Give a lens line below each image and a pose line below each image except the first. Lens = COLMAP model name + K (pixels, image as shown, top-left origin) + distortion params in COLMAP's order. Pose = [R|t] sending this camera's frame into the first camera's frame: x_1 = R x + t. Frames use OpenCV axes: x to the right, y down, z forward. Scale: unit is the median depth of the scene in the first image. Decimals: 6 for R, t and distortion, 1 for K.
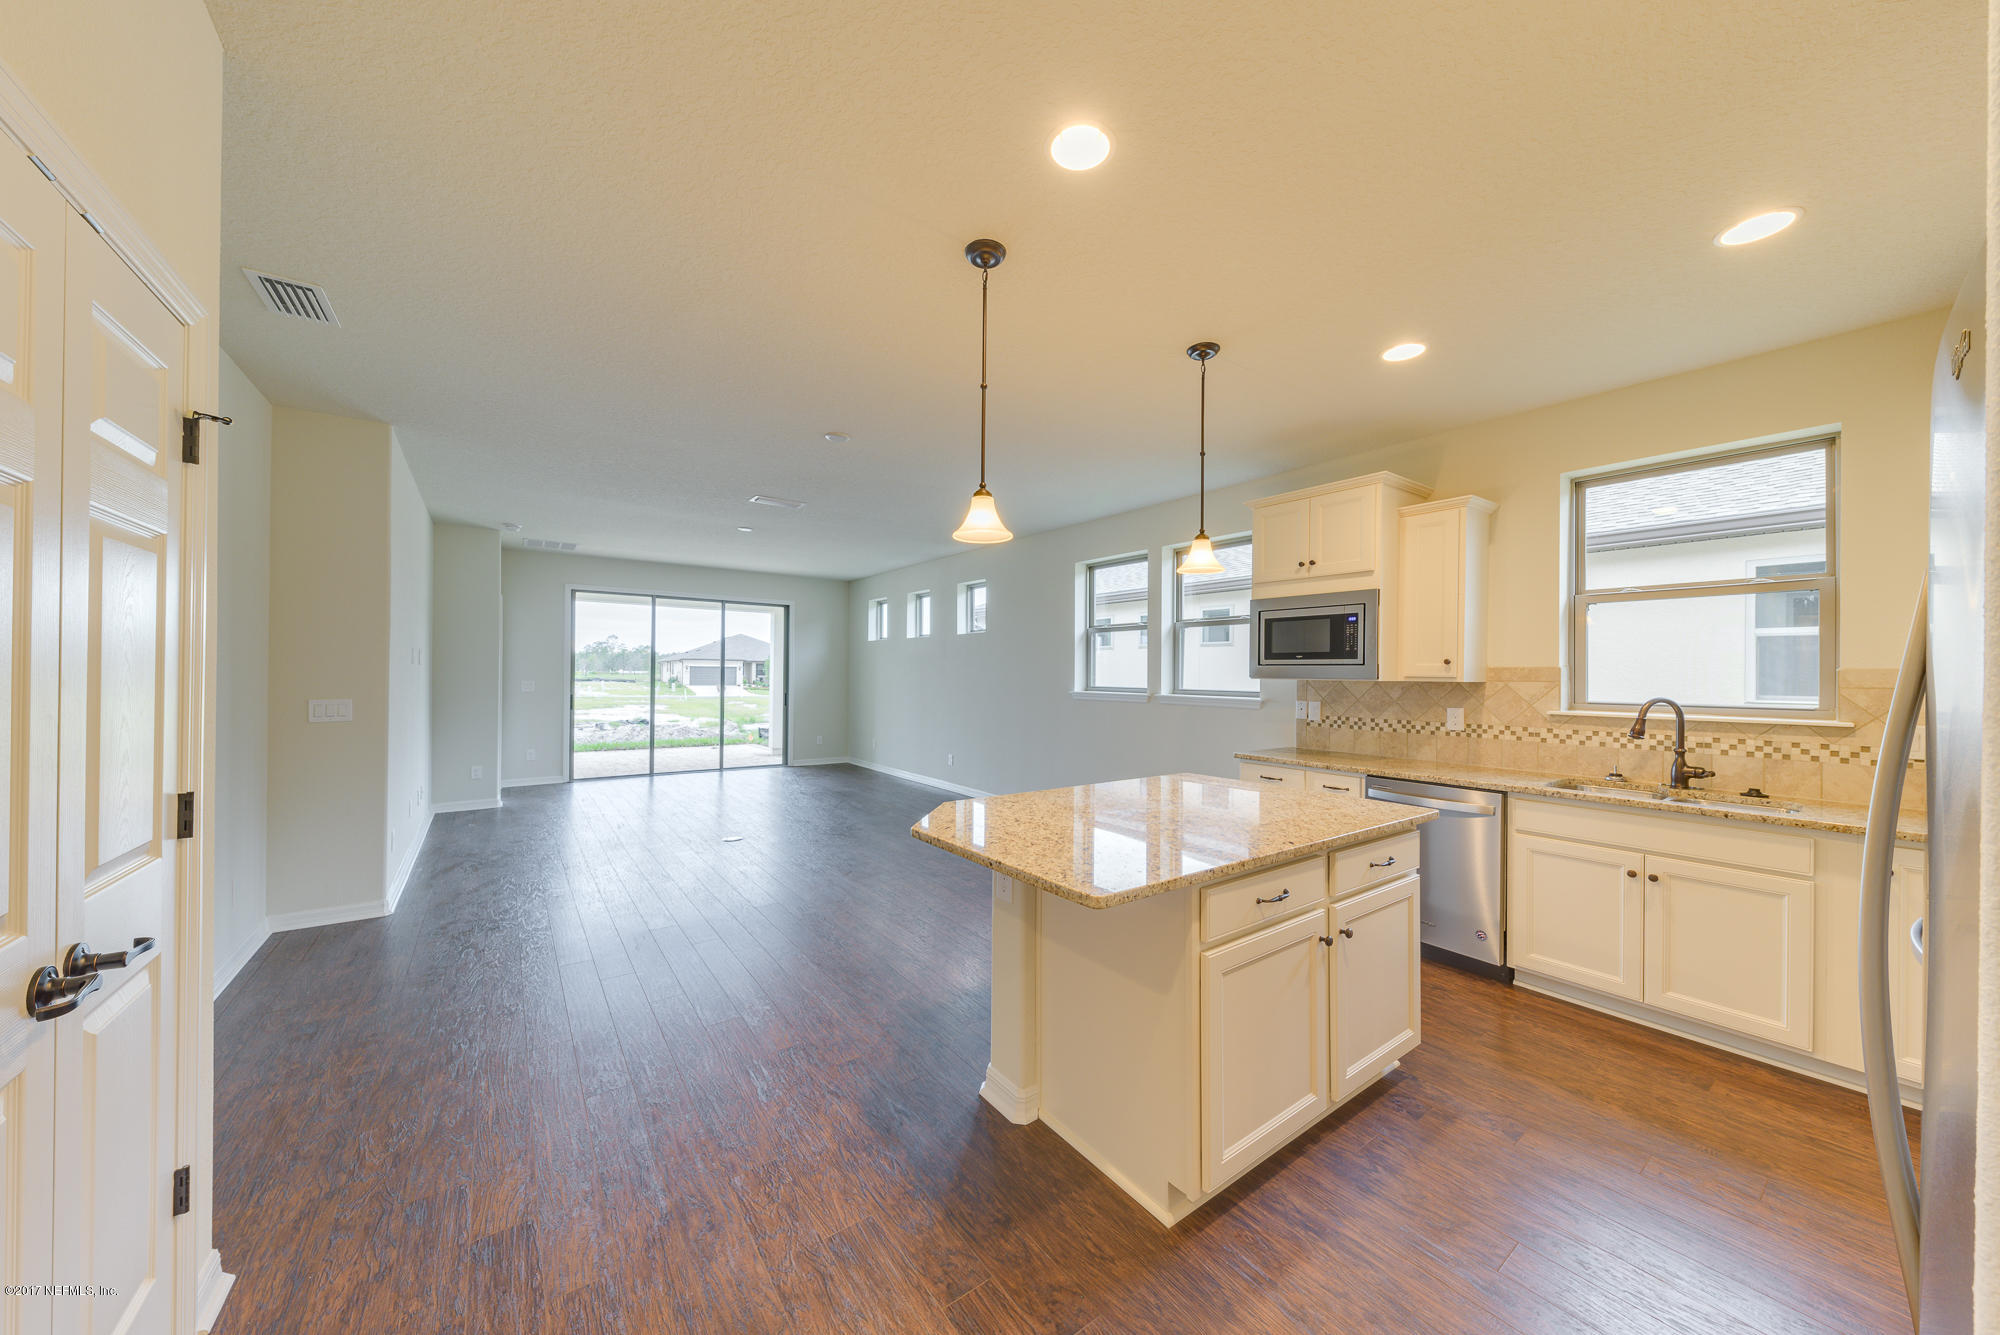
lens RADIAL K [[665.4, 0, 992.0], [0, 665.4, 669.3], [0, 0, 1]] dist [0.008707, -0.000330]
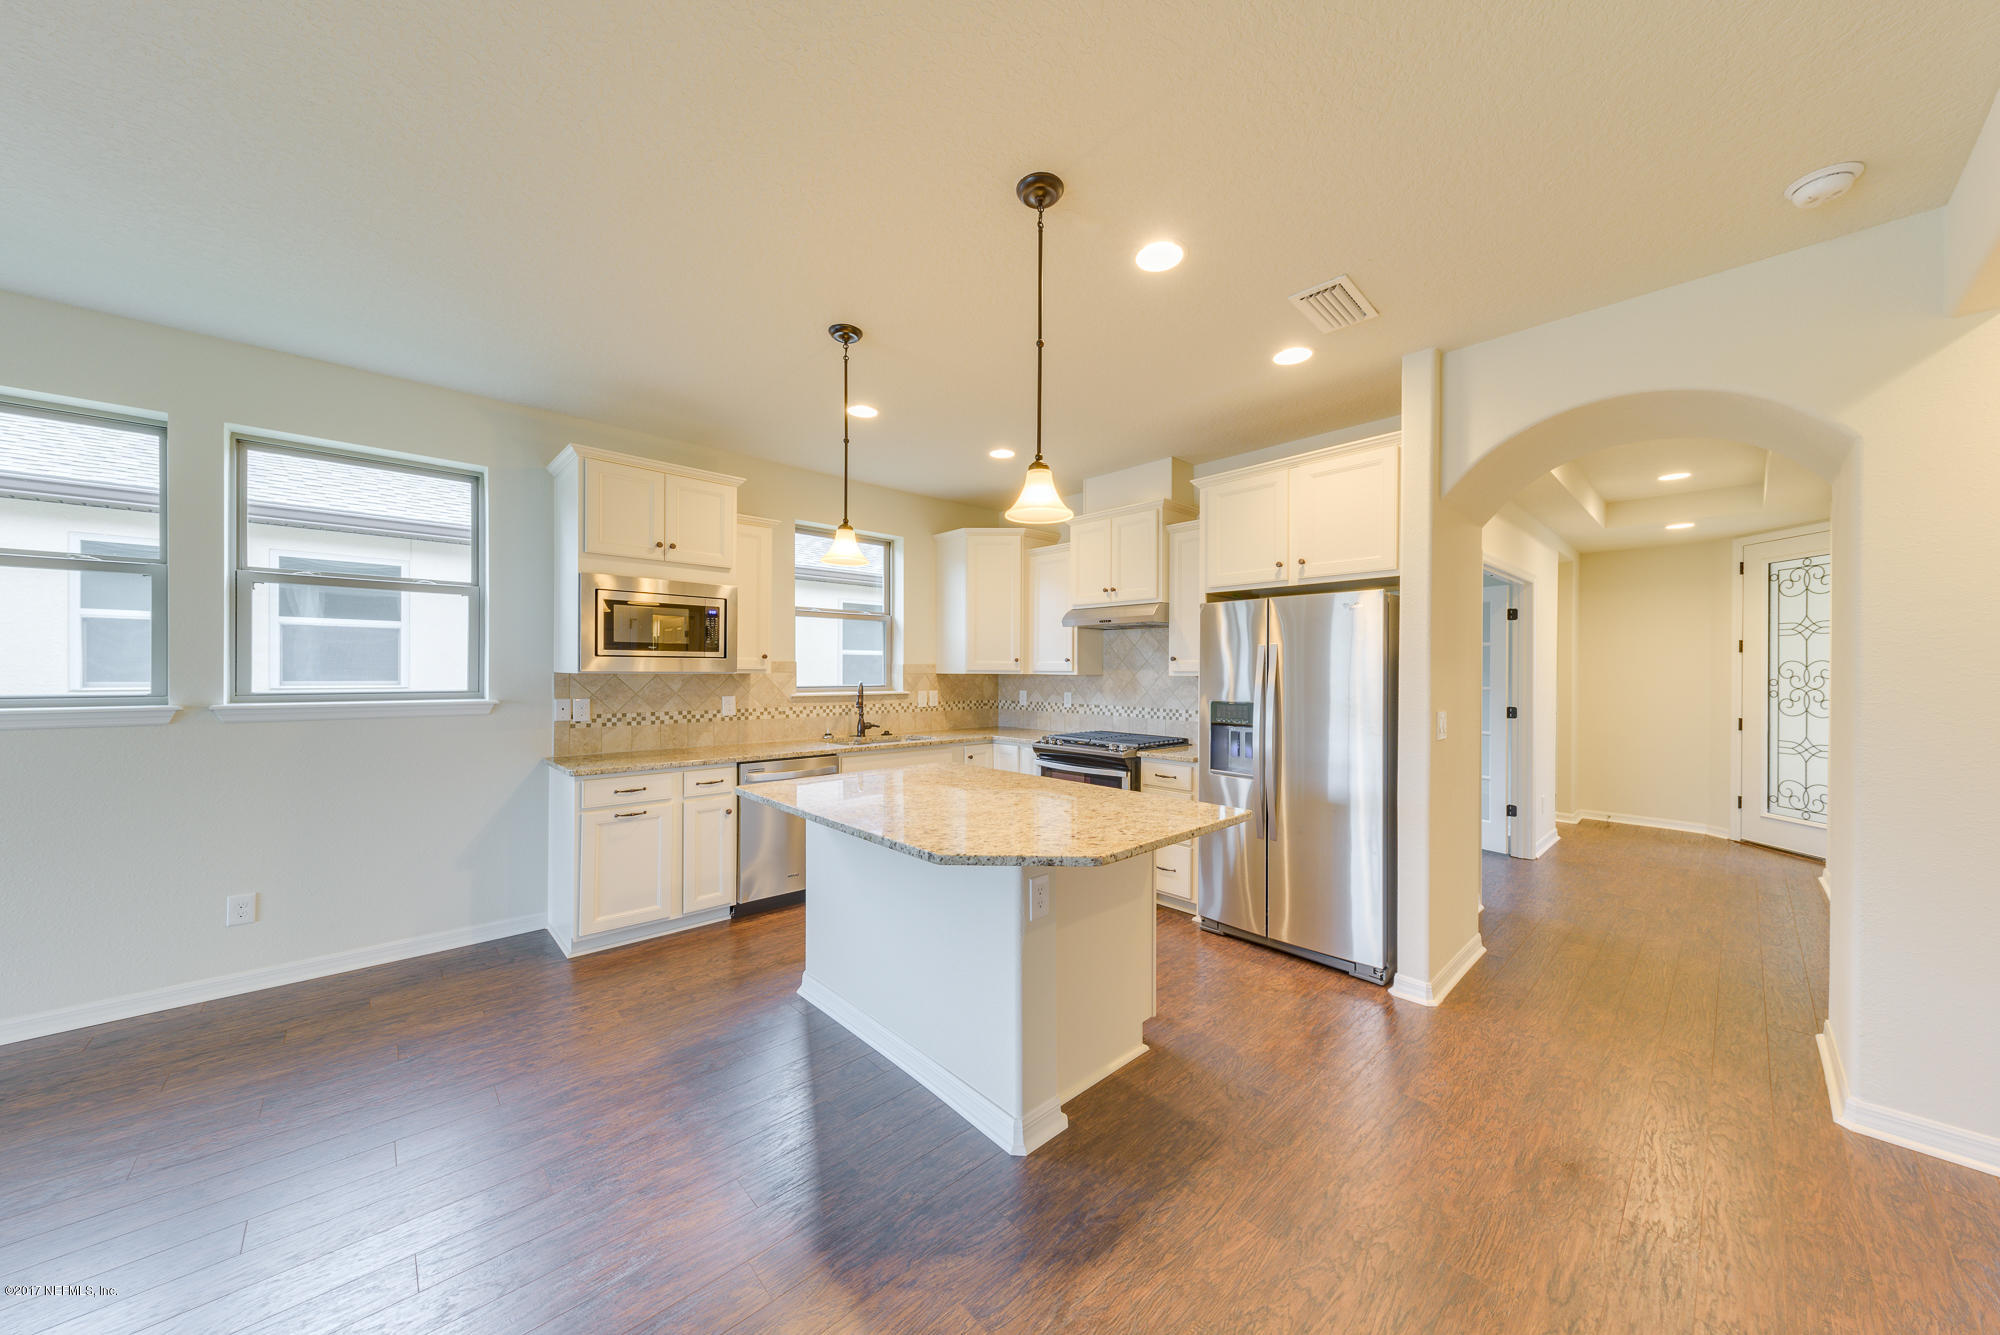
lens RADIAL K [[686.7, 0, 1000.0], [0, 686.7, 667.5], [0, 0, 1]] dist [0.000678, -0.000003]
pose [[-0.116574, -0.005179, 0.993168, -0.463780], [-0.011149, 0.999930, 0.003905, -0.000760], [-0.993119, -0.010618, -0.116624, 0.591459]]
